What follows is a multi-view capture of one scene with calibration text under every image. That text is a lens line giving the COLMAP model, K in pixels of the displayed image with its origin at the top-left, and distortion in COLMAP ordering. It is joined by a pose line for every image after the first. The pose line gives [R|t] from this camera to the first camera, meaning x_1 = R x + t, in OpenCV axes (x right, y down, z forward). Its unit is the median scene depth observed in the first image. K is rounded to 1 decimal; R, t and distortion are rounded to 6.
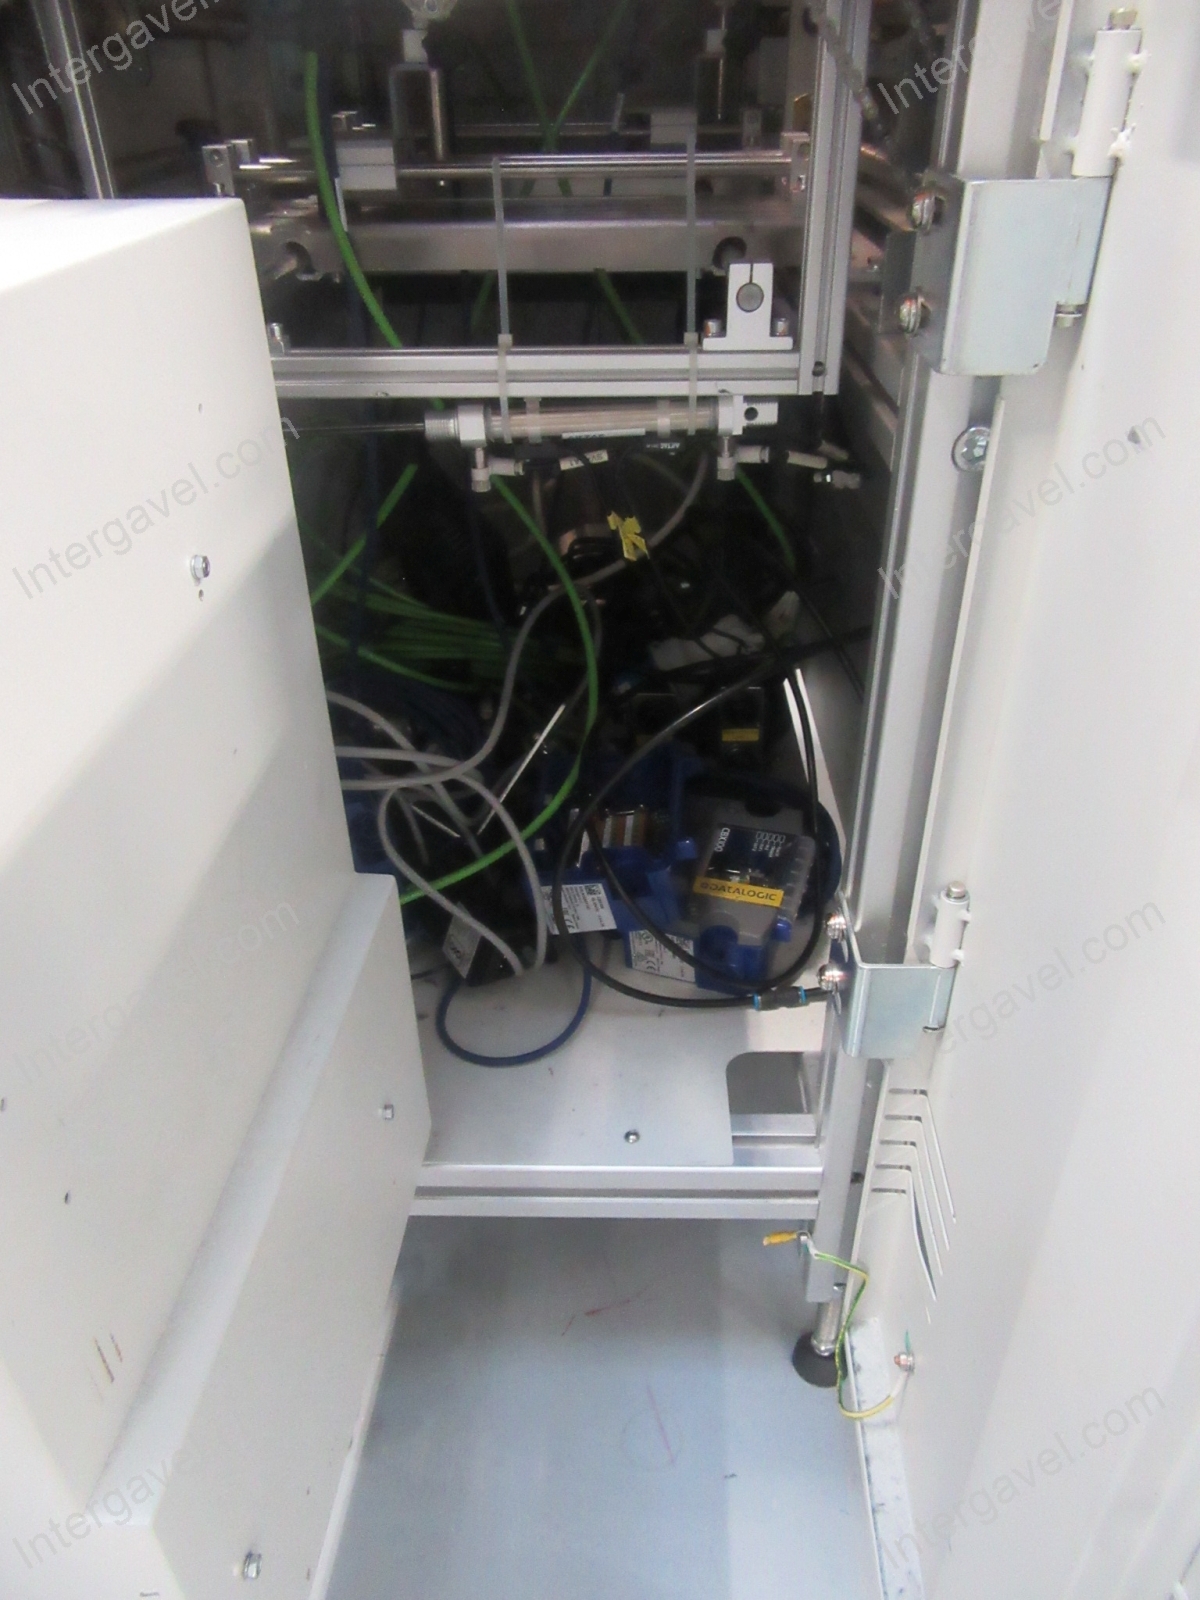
lens RADIAL K [[1169.5, 0, 600.0], [0, 1169.5, 800.0], [0, 0, 1]] dist [0.000564, 0.006728]
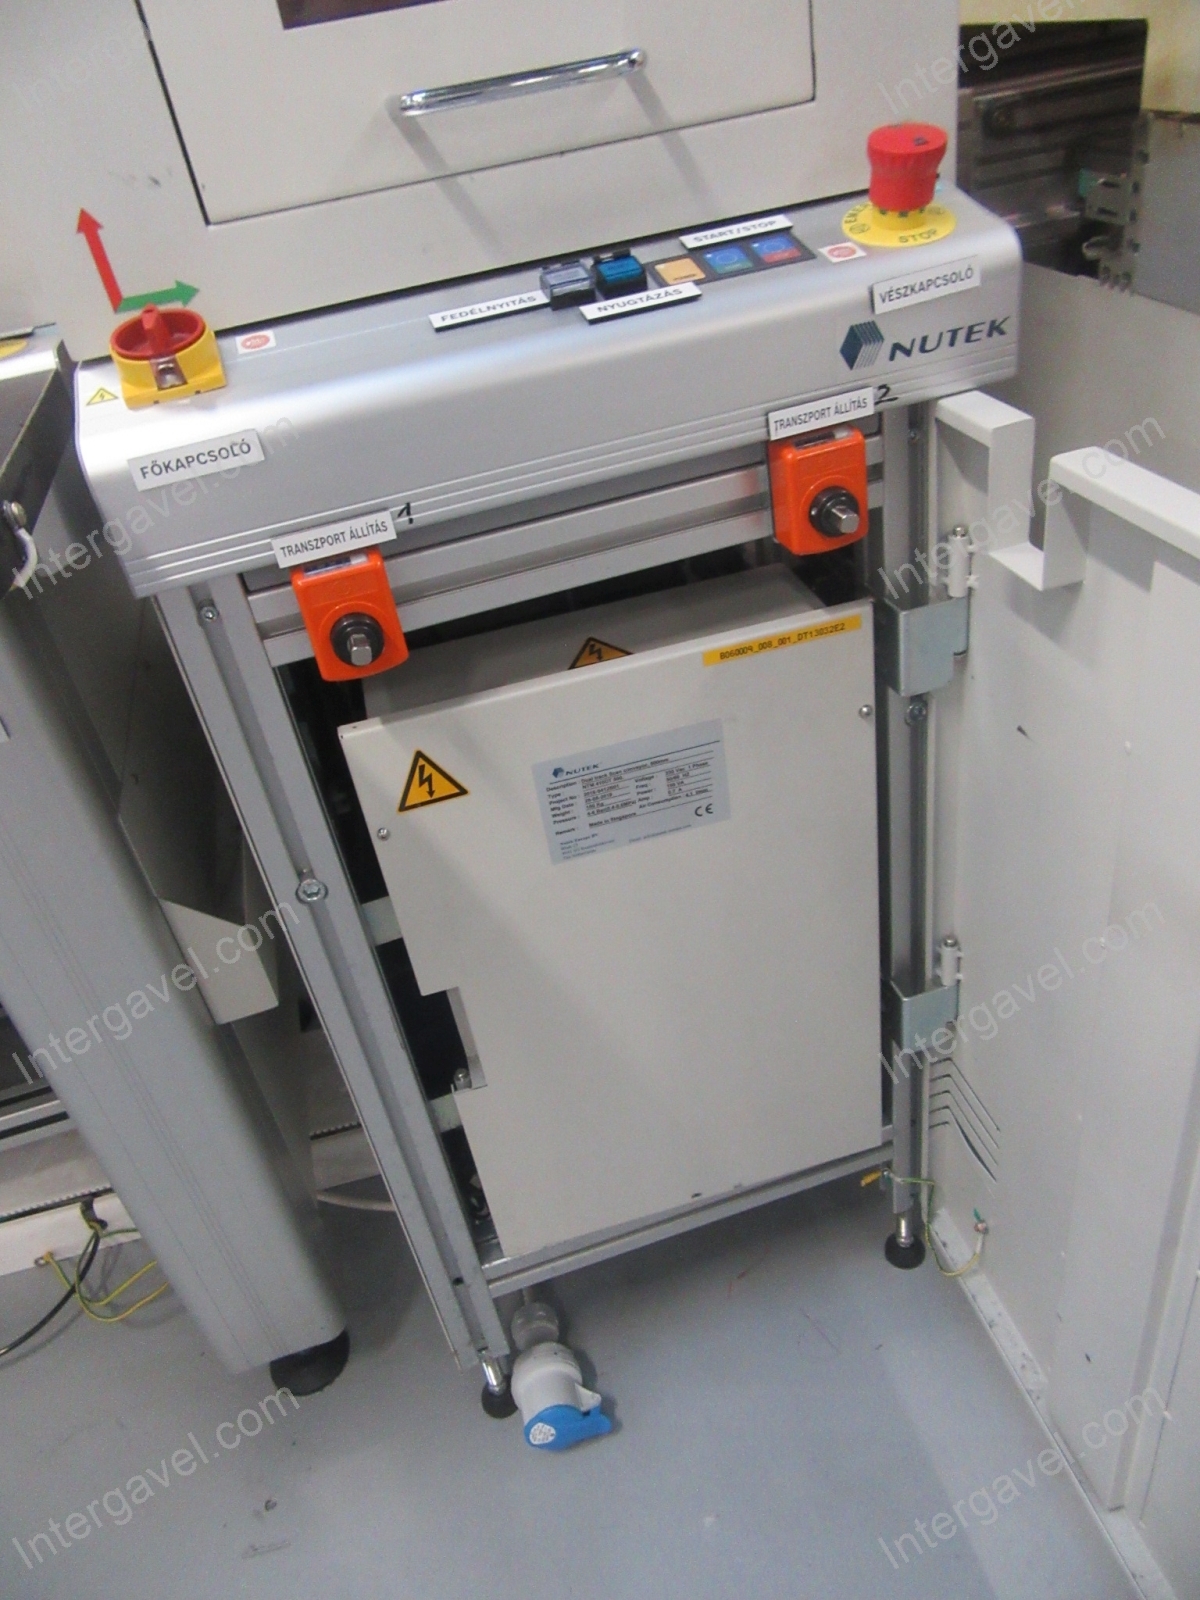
lens RADIAL K [[1166.0, 0, 608.4], [0, 1166.0, 777.2], [0, 0, 1]] dist [0.005607, 0.004660]
pose [[0.943934, -0.275322, 0.182175, -0.370838], [0.275903, 0.960918, 0.022659, -0.303133], [-0.181293, 0.028874, 0.983005, -0.513242]]
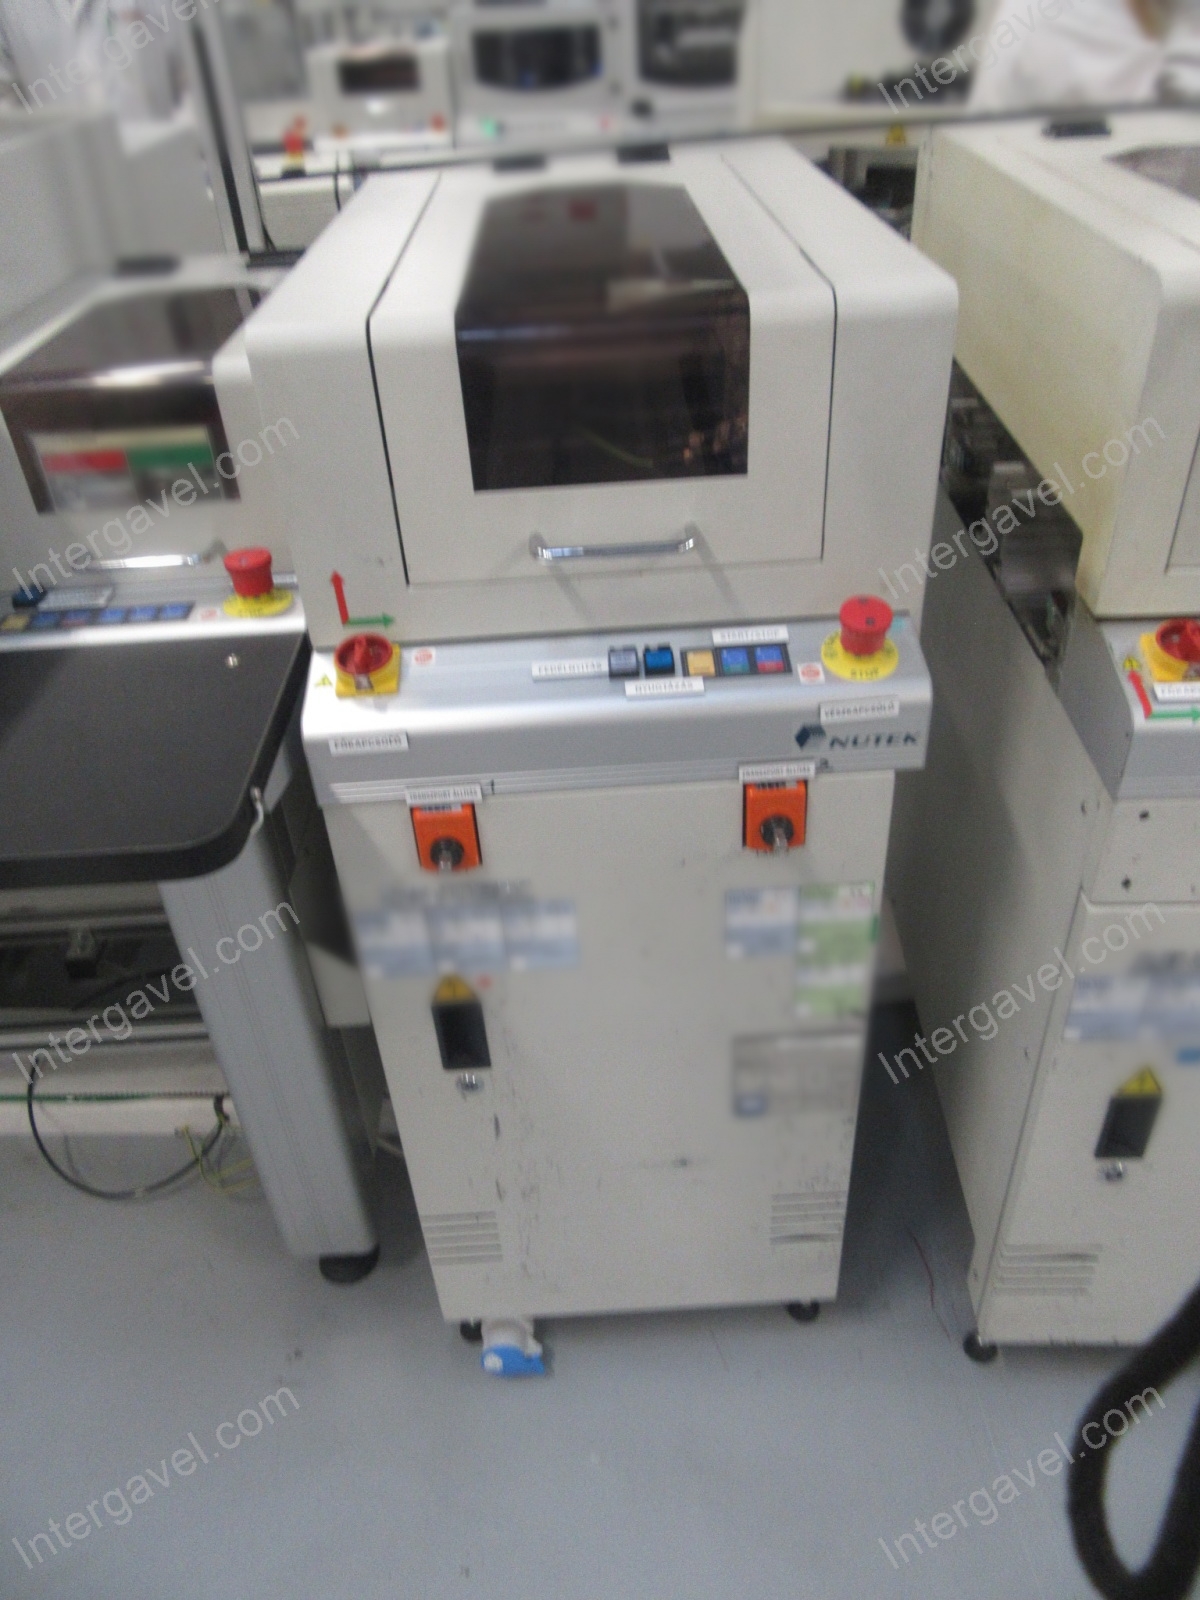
lens RADIAL K [[1169.5, 0, 600.0], [0, 1169.5, 800.0], [0, 0, 1]] dist [0.000564, 0.006728]
pose [[0.997627, -0.064475, 0.024163, -0.169827], [0.063178, 0.996696, 0.051054, -0.618575], [-0.027375, -0.049406, 0.998404, -1.116762]]
